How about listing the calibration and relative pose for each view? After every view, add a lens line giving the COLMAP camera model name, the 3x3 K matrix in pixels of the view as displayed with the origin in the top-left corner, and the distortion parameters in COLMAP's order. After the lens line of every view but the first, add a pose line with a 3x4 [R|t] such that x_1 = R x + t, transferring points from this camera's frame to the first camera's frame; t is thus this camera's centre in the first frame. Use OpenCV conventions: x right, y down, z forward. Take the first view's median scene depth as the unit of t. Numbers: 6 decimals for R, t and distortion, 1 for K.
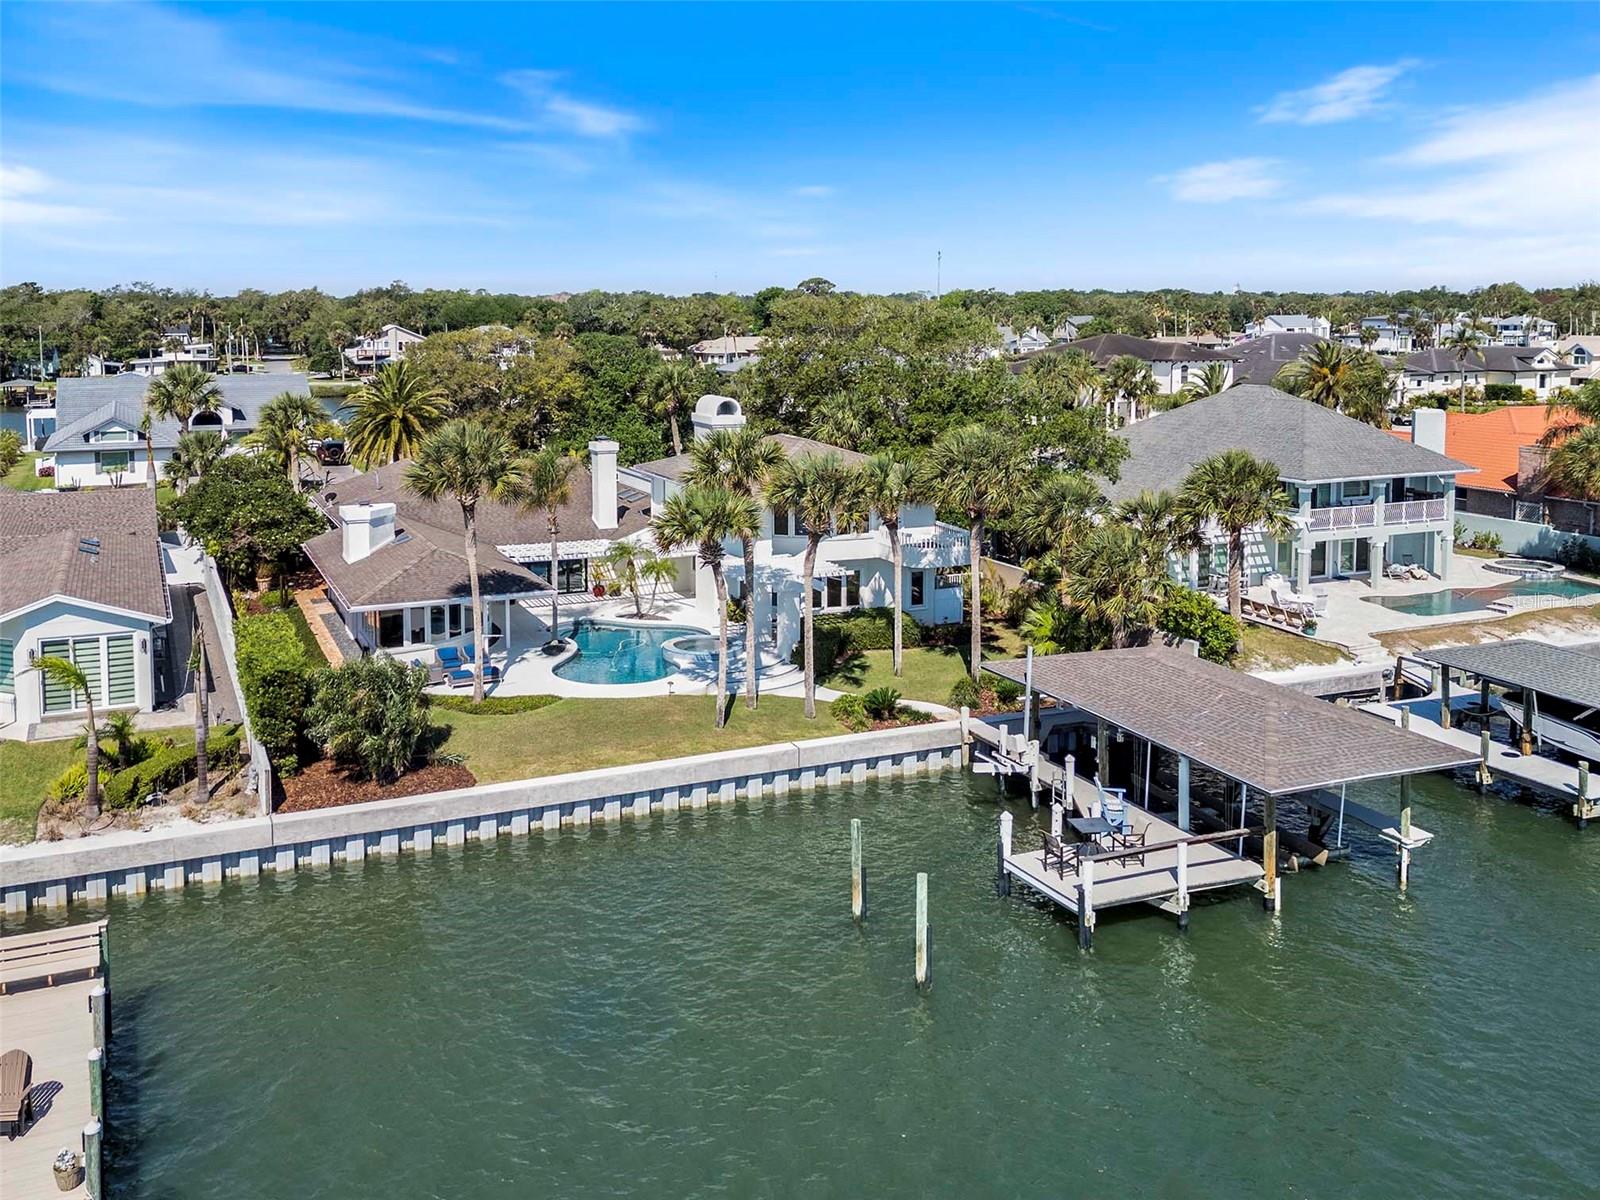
lens RADIAL K [[1111.8, 0, 793.4], [0, 1111.8, 599.4], [0, 0, 1]] dist [0.064097, -0.061194]
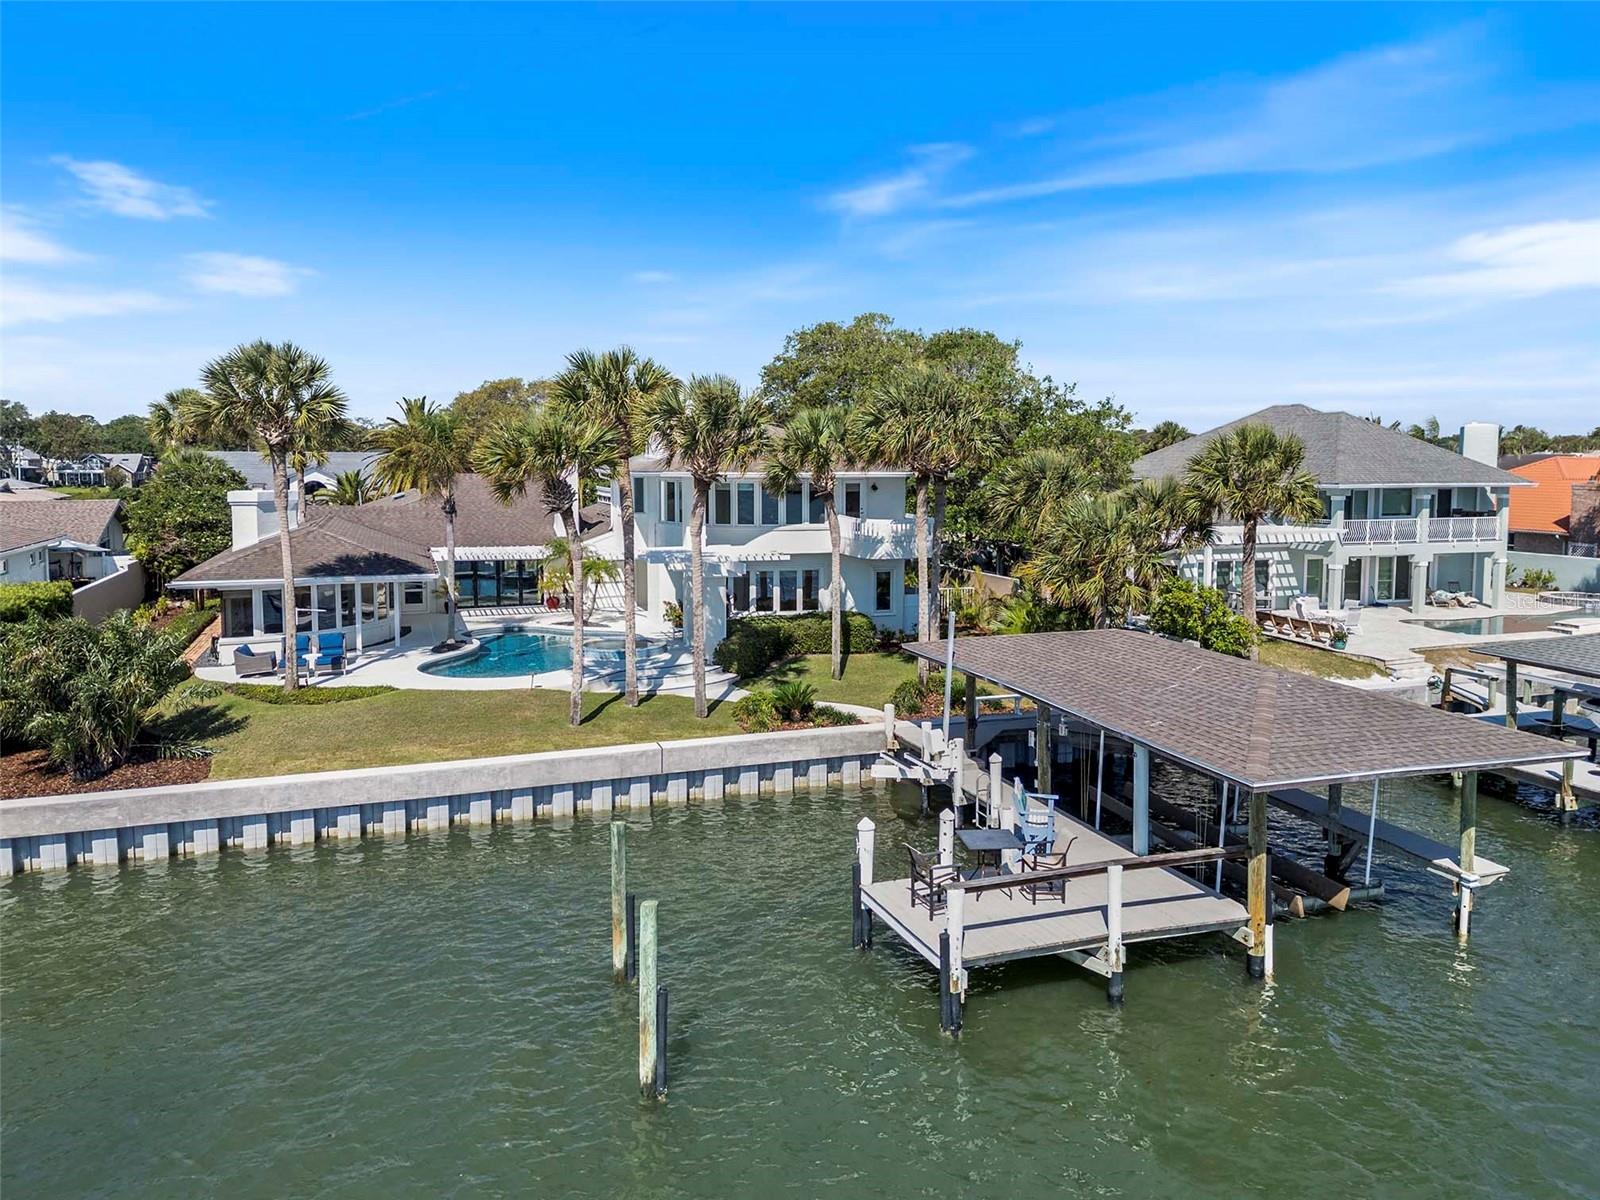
lens RADIAL K [[979.1, 0, 857.2], [0, 979.1, 672.1], [0, 0, 1]] dist [0.083194, -0.073735]
pose [[0.999416, 0.015503, -0.030455, 0.160747], [-0.015806, 0.999828, -0.009747, 0.085705], [0.030298, 0.010223, 0.999489, 0.322240]]
